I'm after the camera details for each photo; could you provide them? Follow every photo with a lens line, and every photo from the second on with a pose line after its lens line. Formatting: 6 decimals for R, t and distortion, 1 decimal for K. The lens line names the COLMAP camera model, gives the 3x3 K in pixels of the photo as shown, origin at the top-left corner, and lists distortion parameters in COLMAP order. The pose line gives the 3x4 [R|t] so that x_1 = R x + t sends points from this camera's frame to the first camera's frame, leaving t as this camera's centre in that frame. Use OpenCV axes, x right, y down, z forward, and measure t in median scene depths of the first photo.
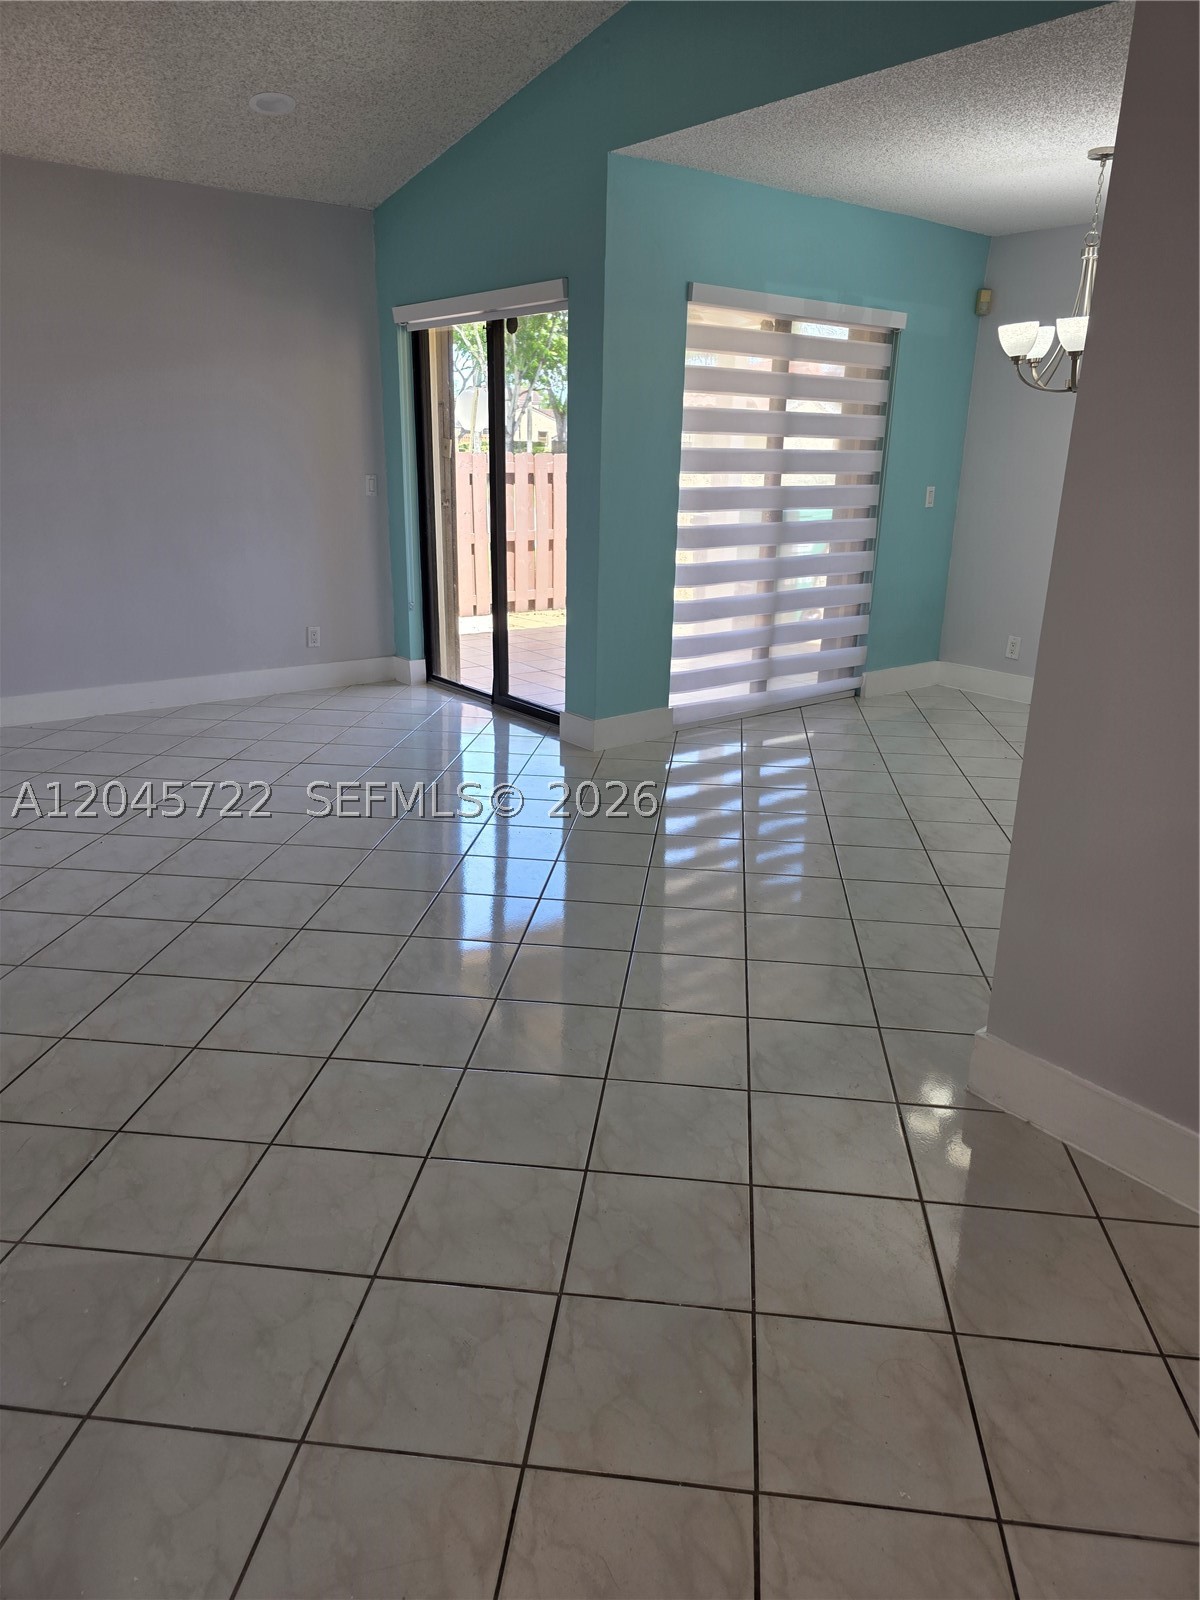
lens RADIAL K [[1074.1, 0, 600.2], [0, 1074.1, 792.0], [0, 0, 1]] dist [0.050641, -0.046379]
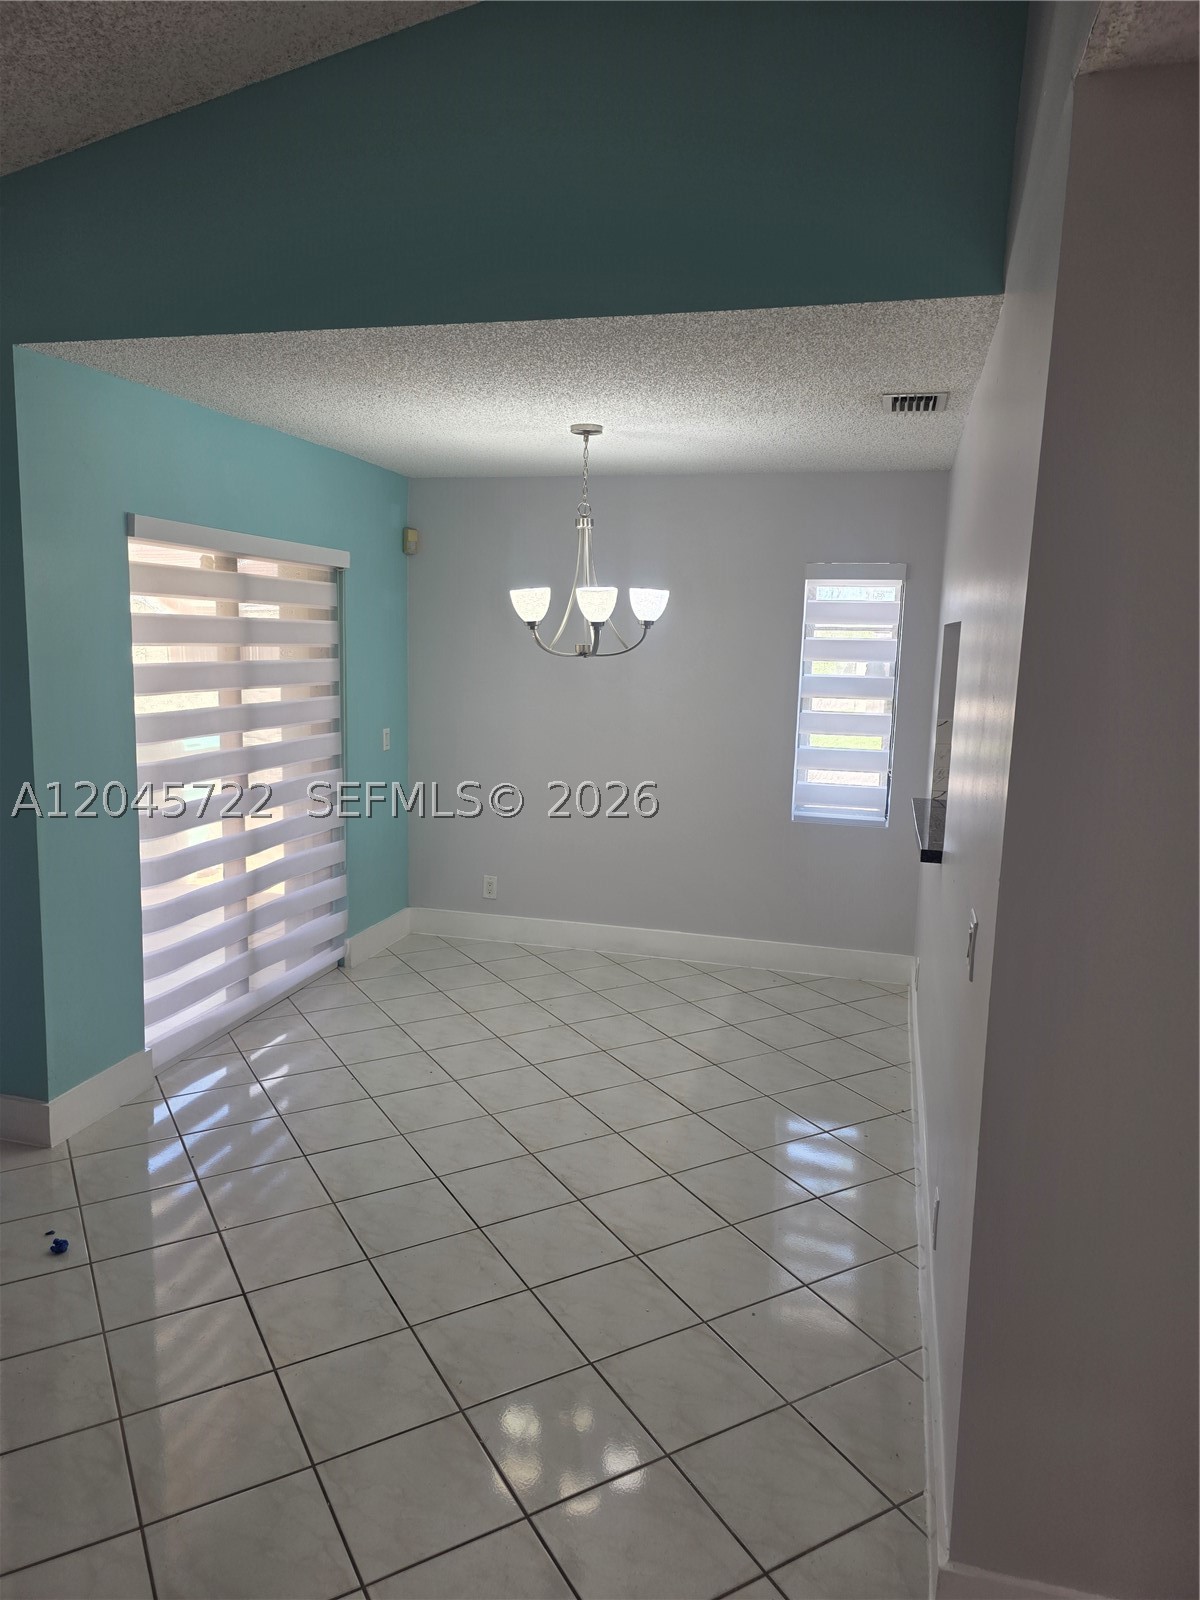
lens RADIAL K [[1077.0, 0, 601.1], [0, 1077.0, 803.5], [0, 0, 1]] dist [0.050120, -0.043646]
pose [[0.800760, -0.092949, 0.591730, -0.107582], [0.175202, 0.981028, -0.082993, -0.124124], [-0.572789, 0.170129, 0.801853, 0.190660]]
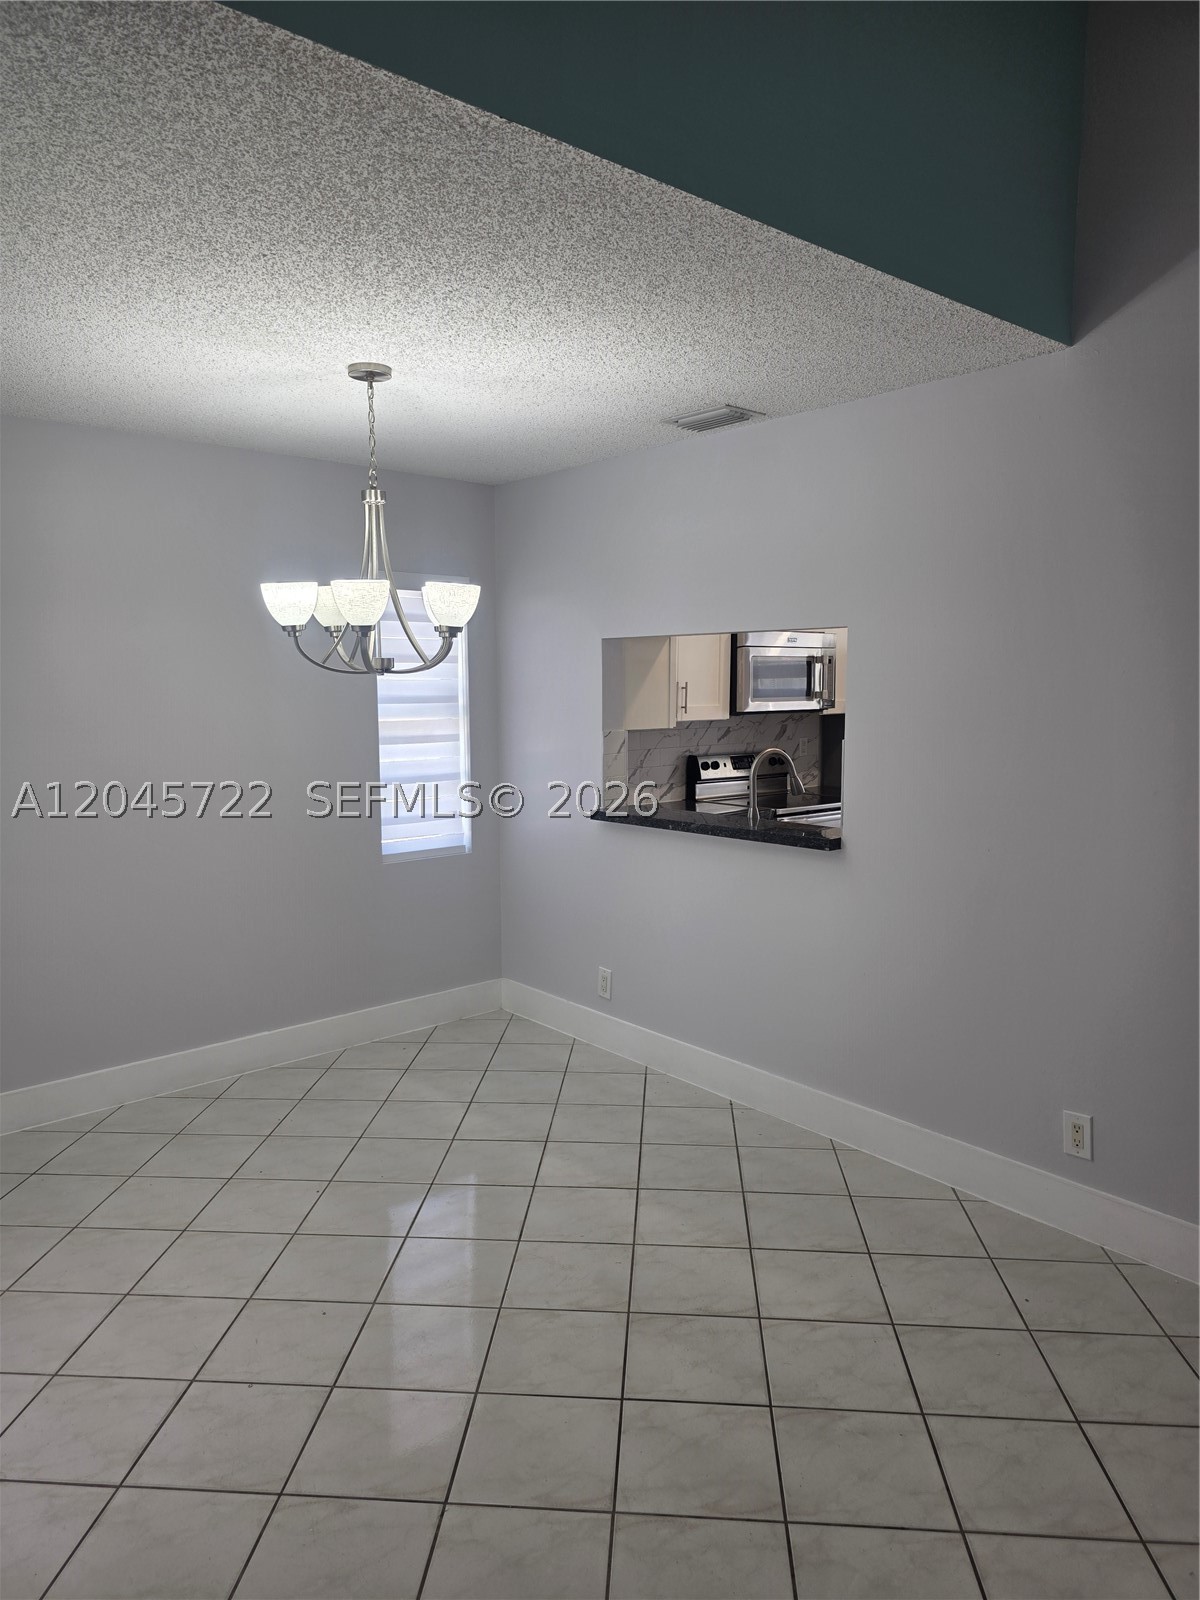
lens RADIAL K [[1077.0, 0, 601.1], [0, 1077.0, 803.5], [0, 0, 1]] dist [0.050120, -0.043646]
pose [[-0.054097, -0.136080, 0.989220, -0.237768], [0.311464, 0.938944, 0.146197, -0.274883], [-0.948717, 0.316015, -0.008410, 0.707502]]
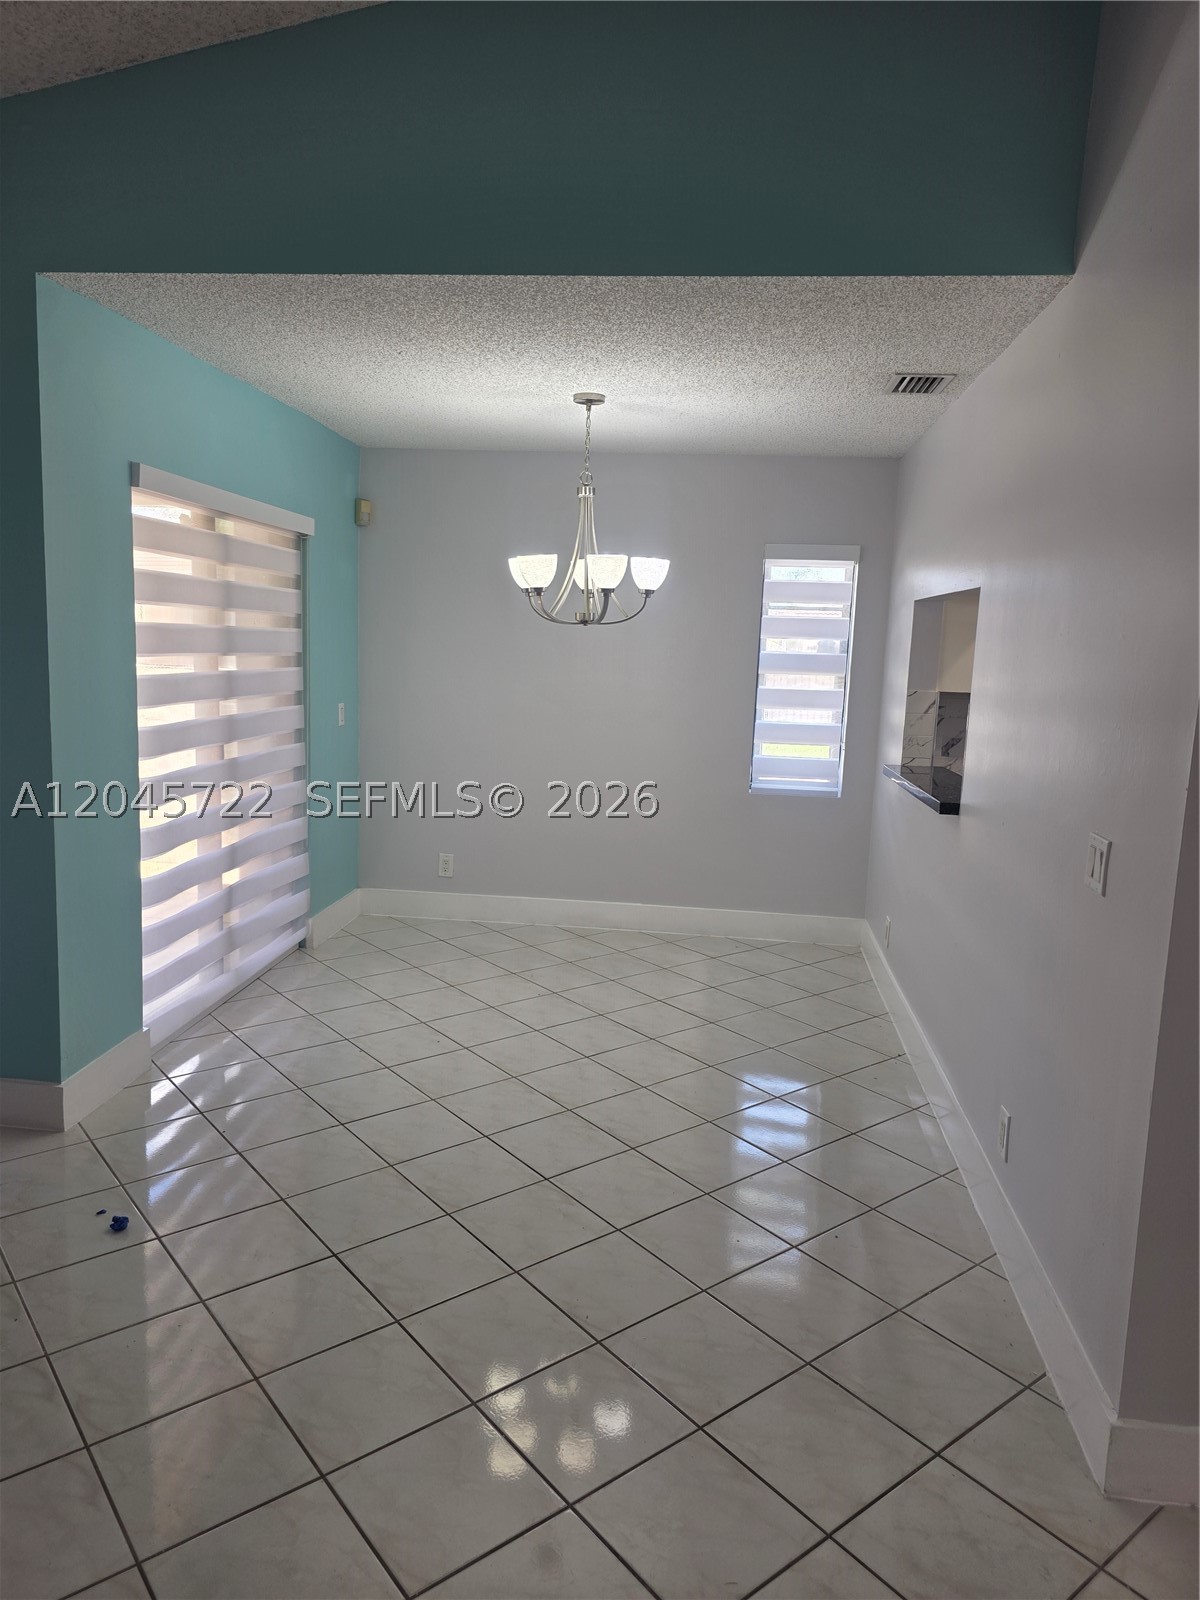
lens RADIAL K [[1076.0, 0, 605.0], [0, 1076.0, 802.5], [0, 0, 1]] dist [0.052883, -0.046835]
pose [[0.699342, -0.101344, 0.707567, -0.204236], [0.197726, 0.978699, -0.055250, -0.121269], [-0.686896, 0.178542, 0.704483, 0.260854]]
